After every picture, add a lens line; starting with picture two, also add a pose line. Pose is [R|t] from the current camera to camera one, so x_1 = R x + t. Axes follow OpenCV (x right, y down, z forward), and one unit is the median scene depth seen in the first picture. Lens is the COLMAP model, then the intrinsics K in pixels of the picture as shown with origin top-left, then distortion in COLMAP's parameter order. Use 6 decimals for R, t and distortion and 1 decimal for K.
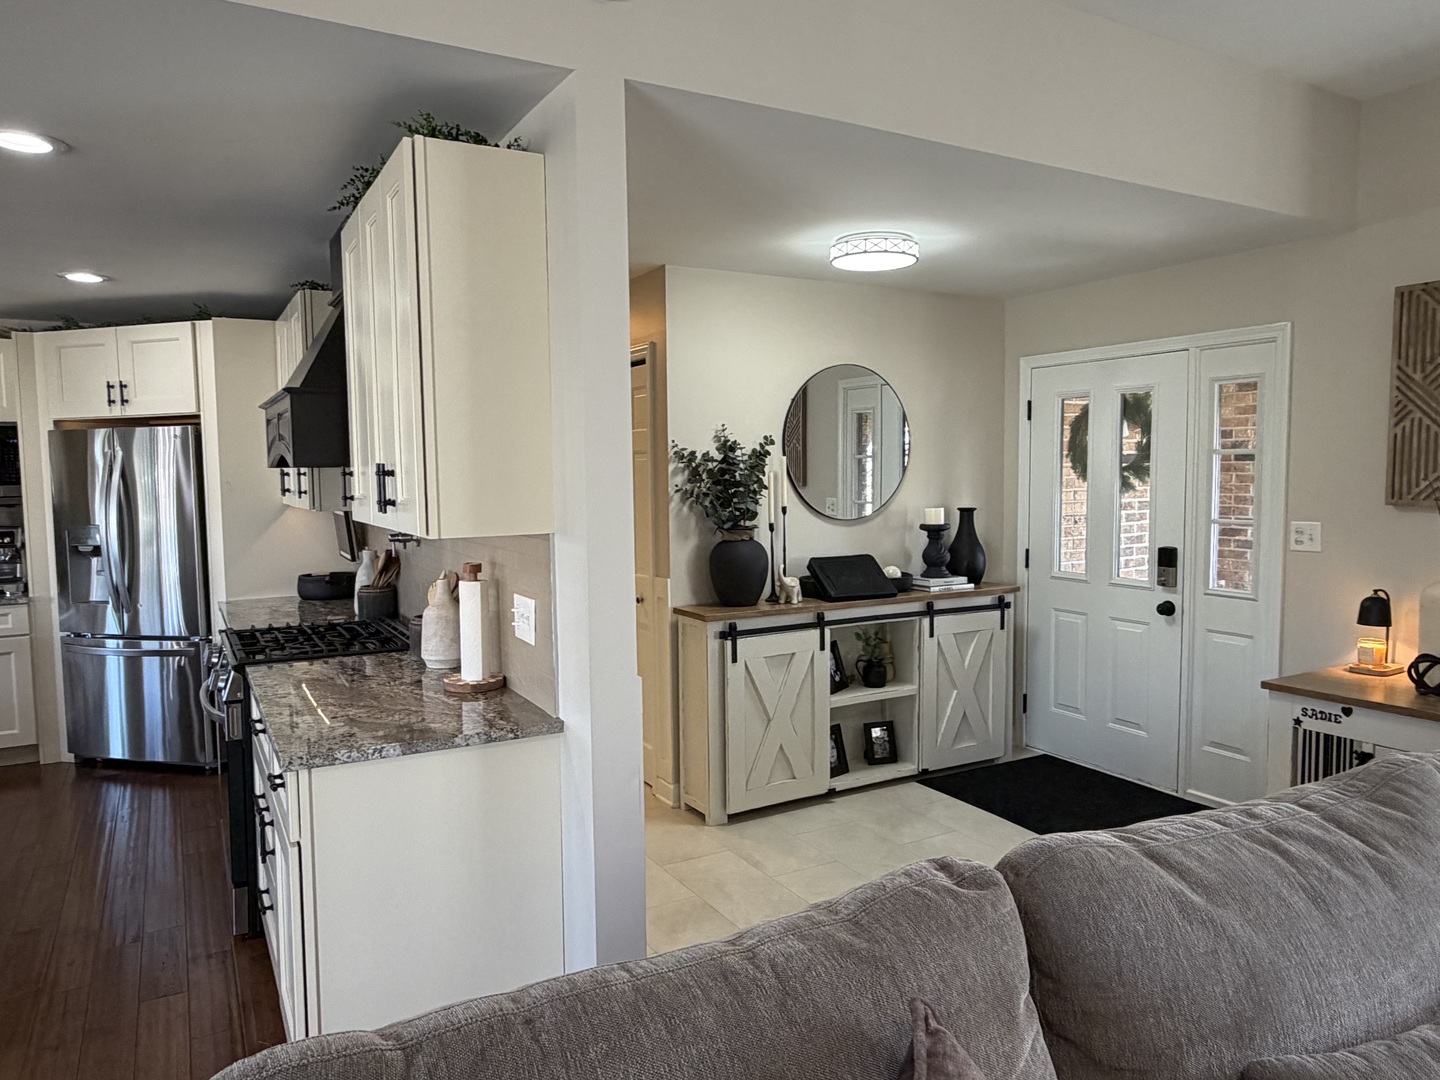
lens RADIAL K [[975.9, 0, 716.0], [0, 975.9, 539.7], [0, 0, 1]] dist [-0.000465, 0.000026]
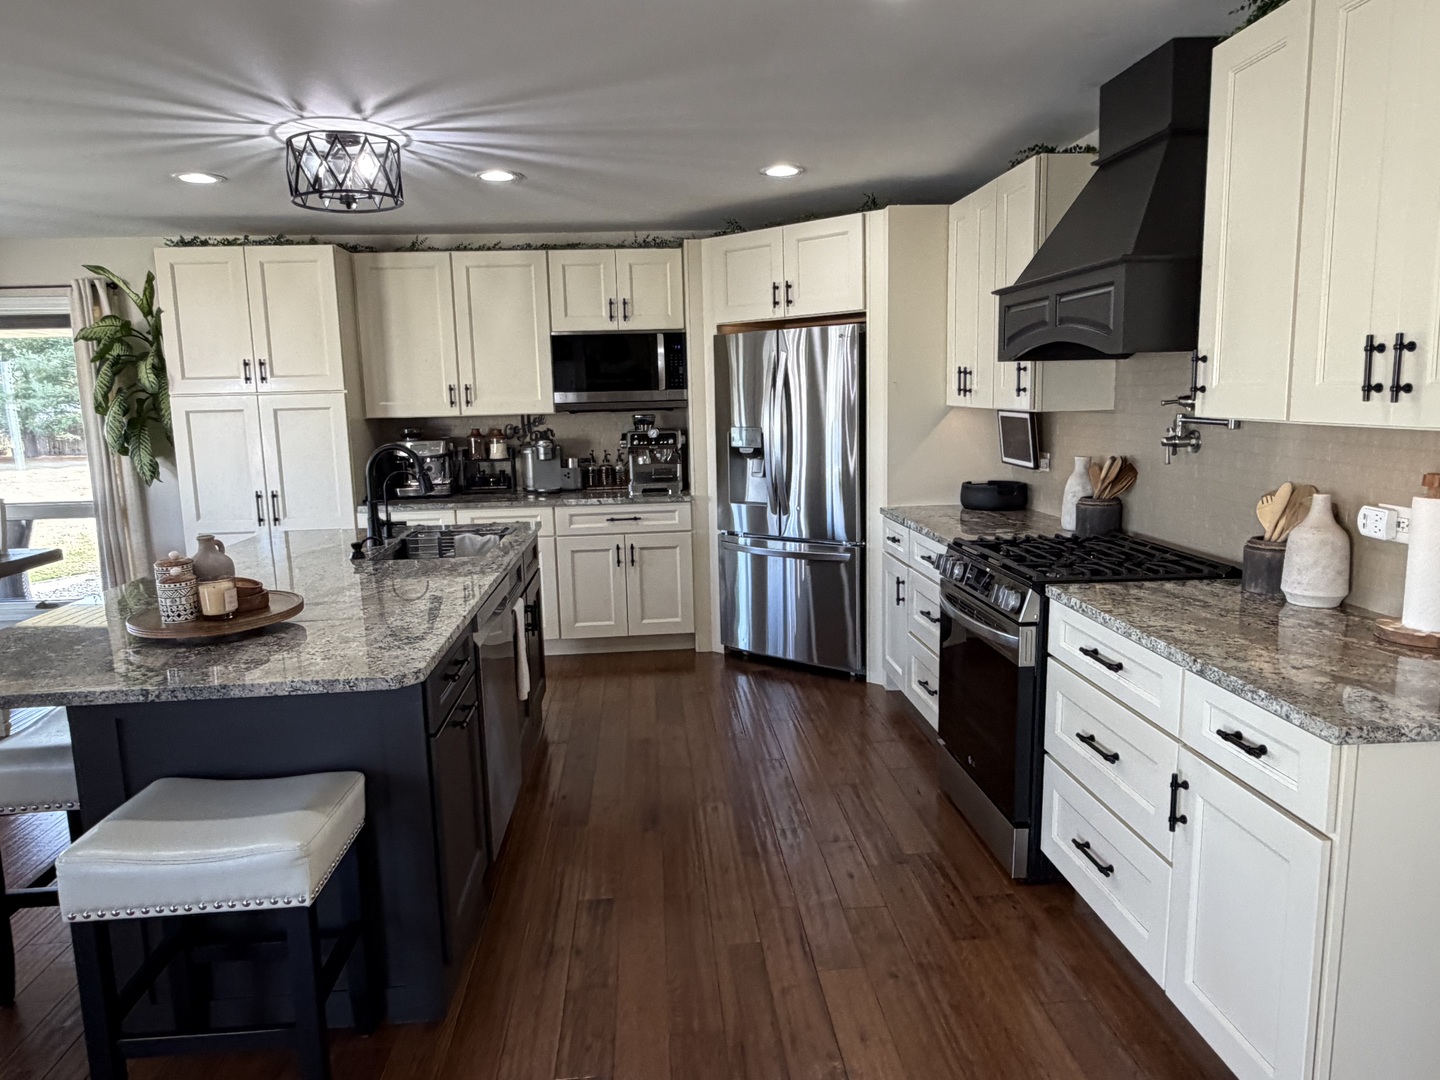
lens RADIAL K [[972.0, 0, 716.4], [0, 972.0, 536.9], [0, 0, 1]] dist [-0.001187, 0.000814]
pose [[0.905810, 0.054110, -0.420216, -0.269232], [-0.017720, 0.995782, 0.090026, 0.009547], [0.423314, -0.074100, 0.902948, 0.063493]]
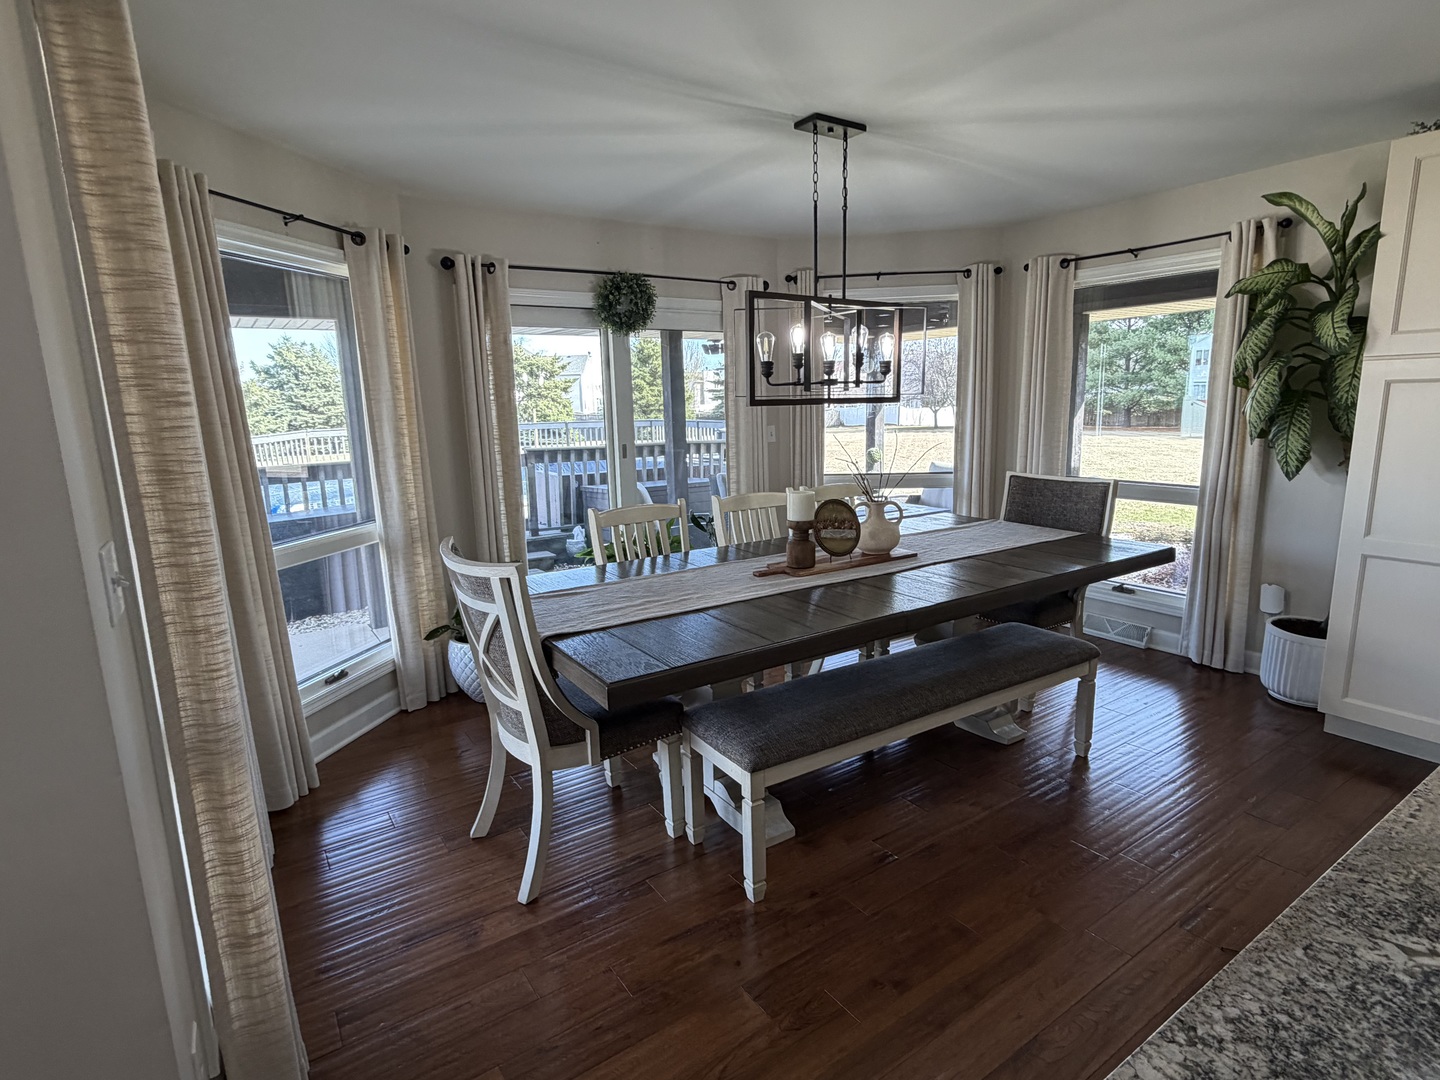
lens RADIAL K [[748.9, 0, 714.1], [0, 748.9, 541.0], [0, 0, 1]] dist [0.000081, 0.000599]
pose [[0.080319, 0.196108, -0.977287, -0.745582], [-0.047433, 0.980096, 0.192774, 0.012854], [0.995640, 0.030872, 0.088022, 0.245832]]
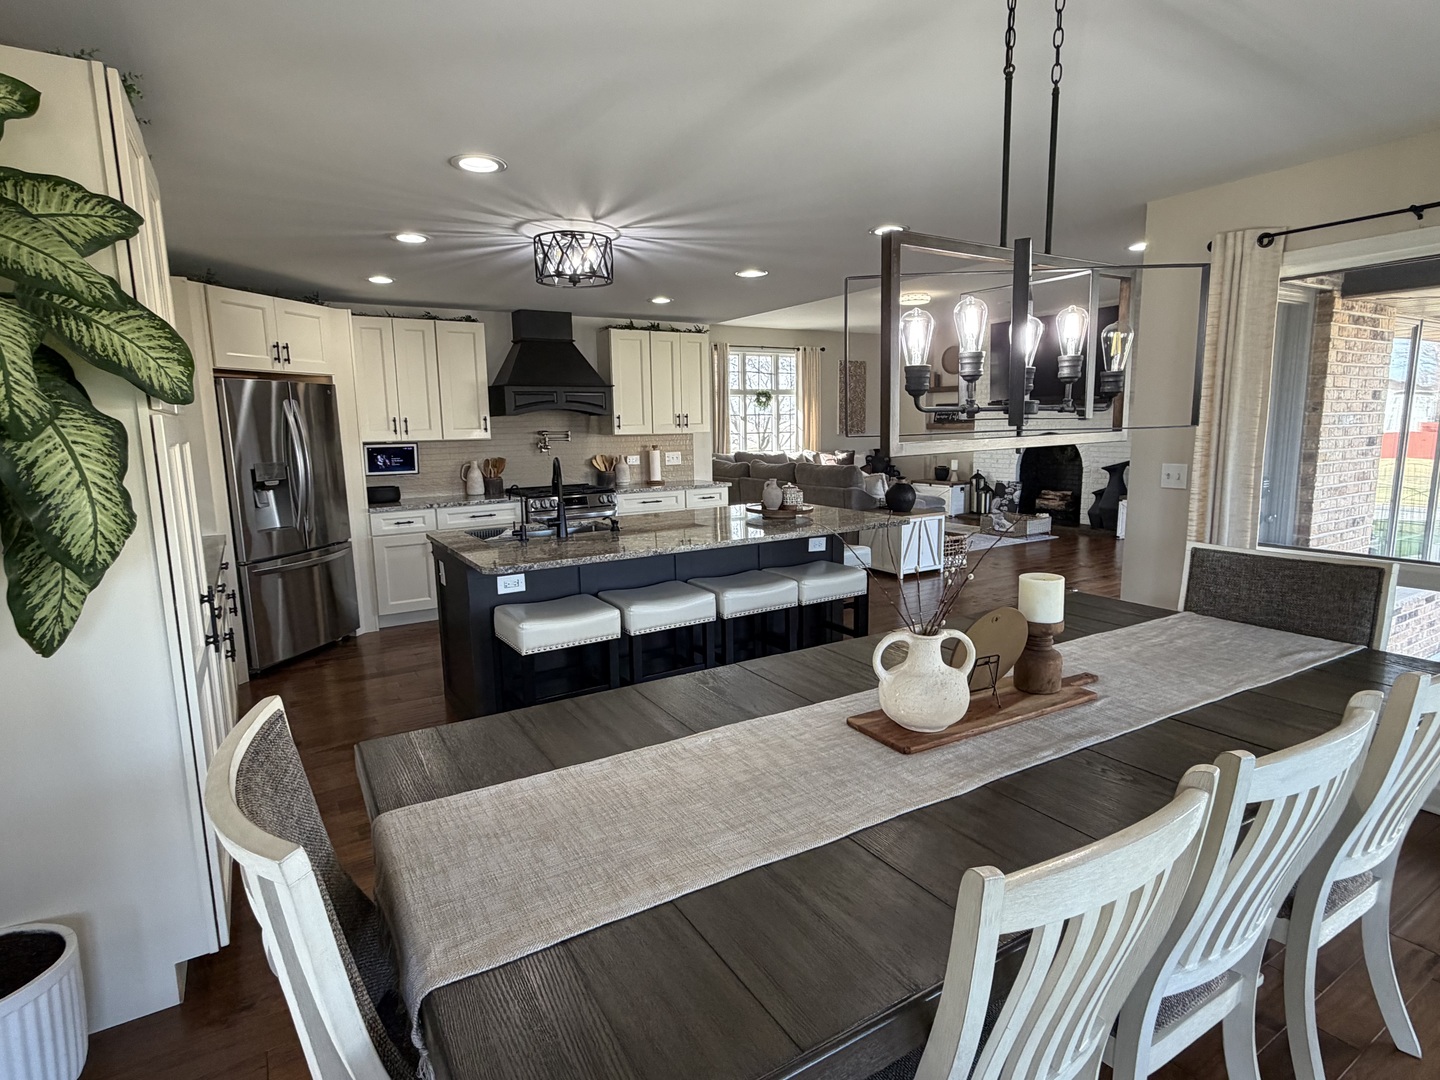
lens RADIAL K [[749.4, 0, 711.0], [0, 749.4, 536.6], [0, 0, 1]] dist [0.000747, 0.000183]
pose [[-0.029685, -0.139008, 0.989846, -1.754999], [0.090643, 0.985828, 0.141162, -0.007367], [-0.995441, 0.093913, -0.016665, 0.551626]]
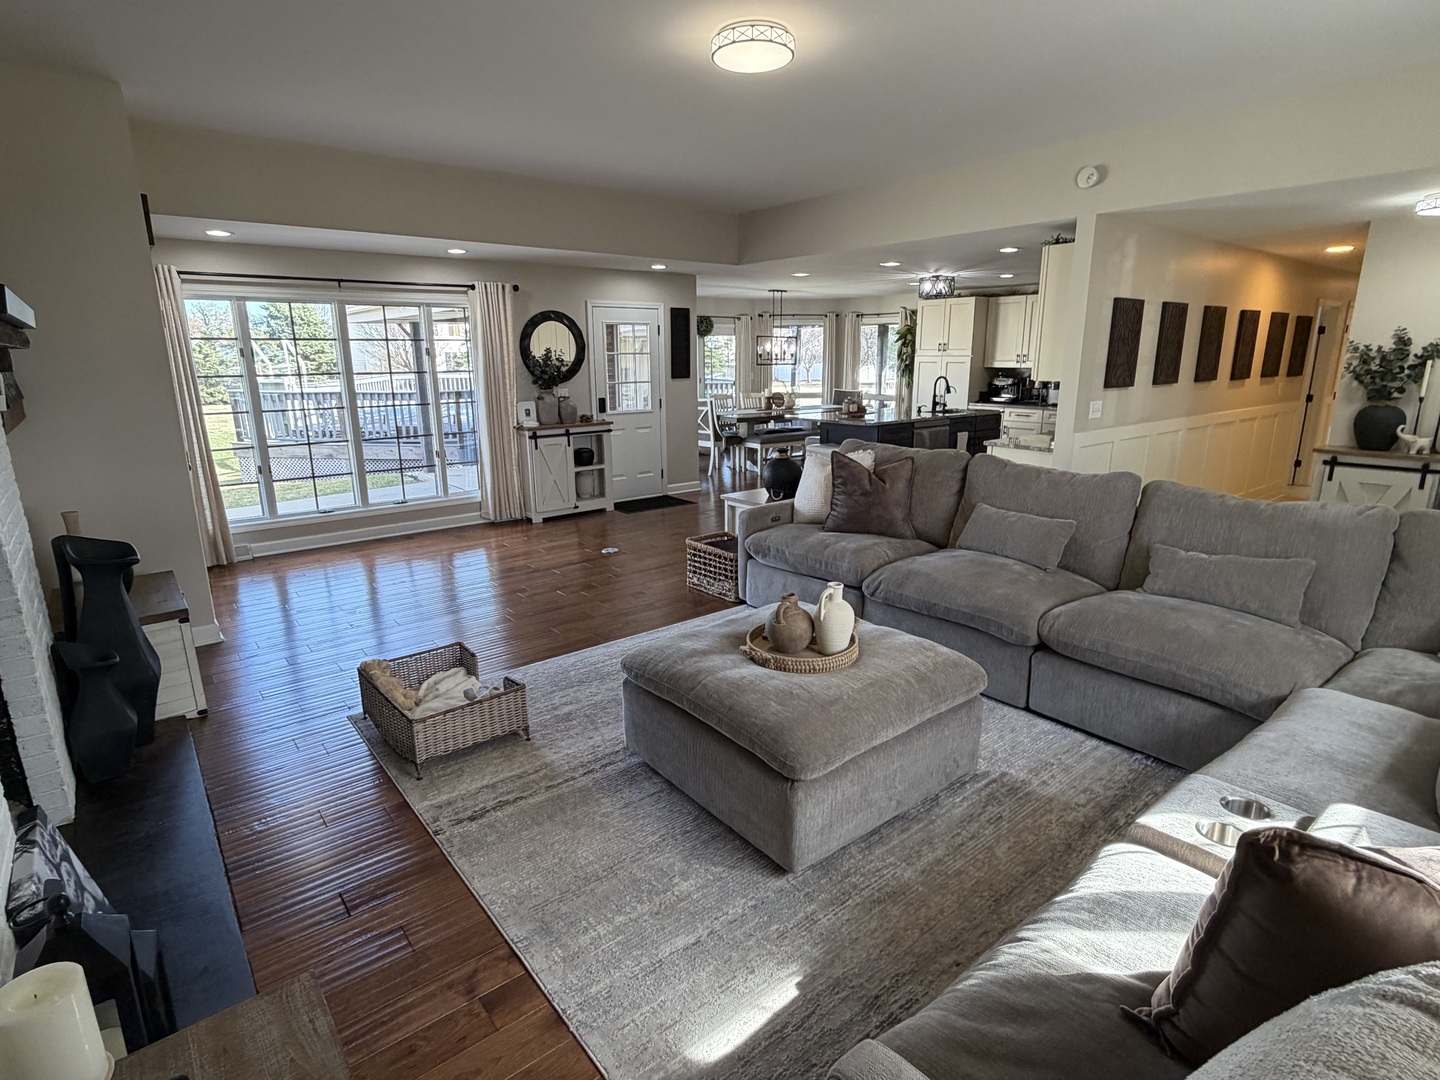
lens RADIAL K [[748.9, 0, 714.1], [0, 748.9, 541.0], [0, 0, 1]] dist [0.000081, 0.000599]
pose [[0.164103, 0.252590, -0.953556, 0.983513], [-0.067440, 0.967272, 0.244617, -0.011338], [0.984135, 0.024165, 0.175767, -0.202319]]
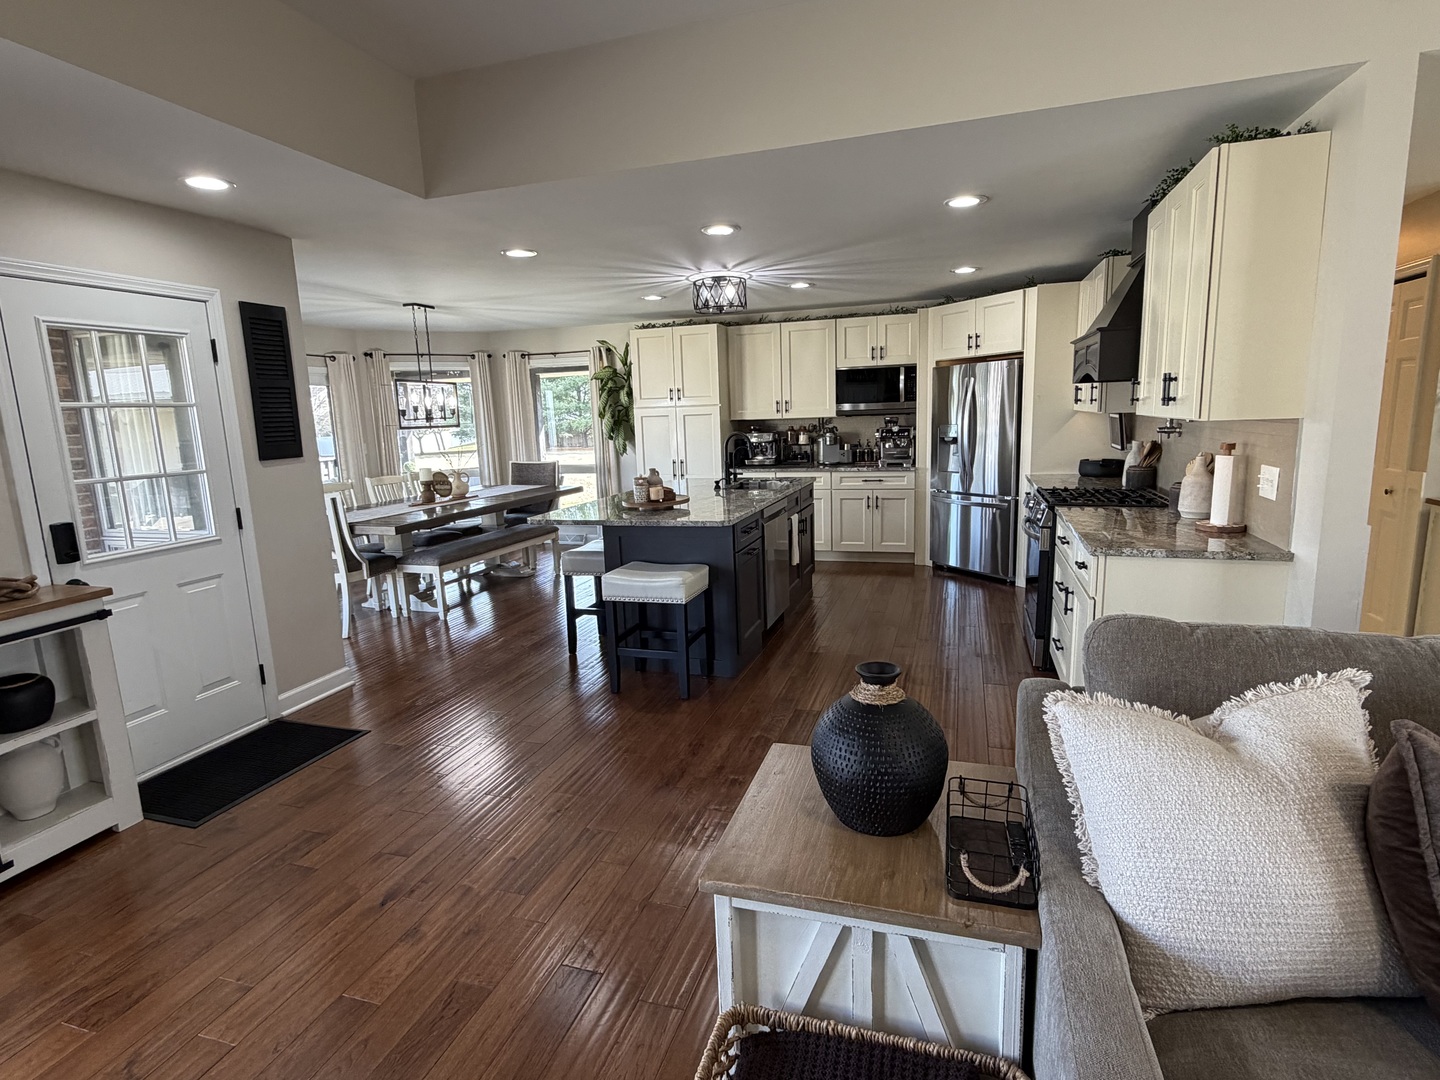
lens RADIAL K [[748.9, 0, 714.1], [0, 748.9, 541.0], [0, 0, 1]] dist [0.000081, 0.000599]
pose [[0.677717, 0.115962, -0.726122, 0.031917], [-0.027209, 0.990765, 0.132830, 0.025563], [0.734820, -0.070264, 0.674613, -0.184124]]
